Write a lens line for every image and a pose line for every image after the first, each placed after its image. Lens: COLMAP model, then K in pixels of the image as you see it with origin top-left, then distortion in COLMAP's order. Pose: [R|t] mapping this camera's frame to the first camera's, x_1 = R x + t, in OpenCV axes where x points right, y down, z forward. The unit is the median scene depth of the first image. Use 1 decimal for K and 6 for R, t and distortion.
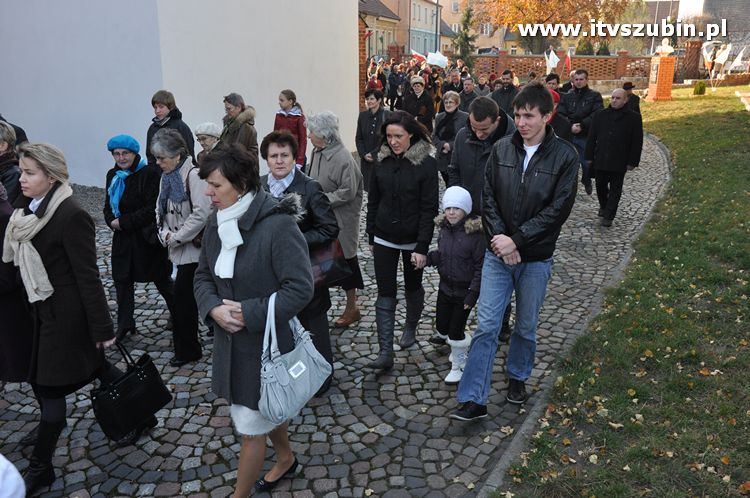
lens RADIAL K [[559.5, 0, 389.9], [0, 559.5, 249.2], [0, 0, 1]] dist [-0.103684, 0.074795]
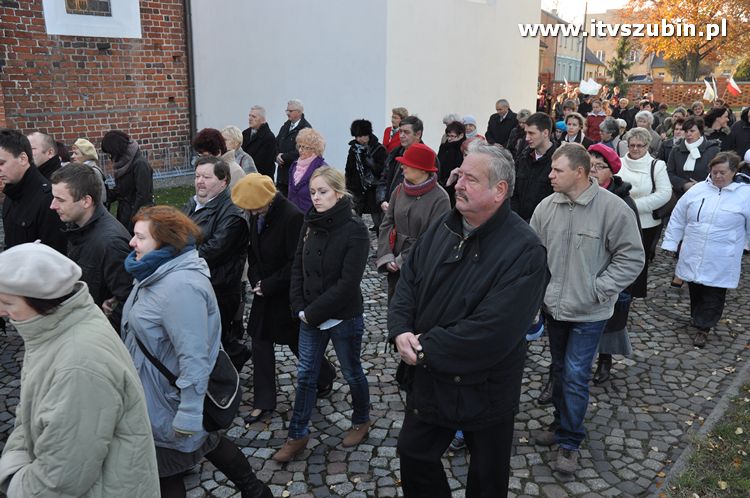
lens RADIAL K [[609.5, 0, 375.0], [0, 609.5, 249.0], [0, 0, 1]] dist [-0.185998, 0.214453]
pose [[0.980859, 0.046075, -0.189187, -0.232529], [-0.058254, 0.996537, -0.059325, 0.118647], [0.185799, 0.069211, 0.980147, -0.332057]]
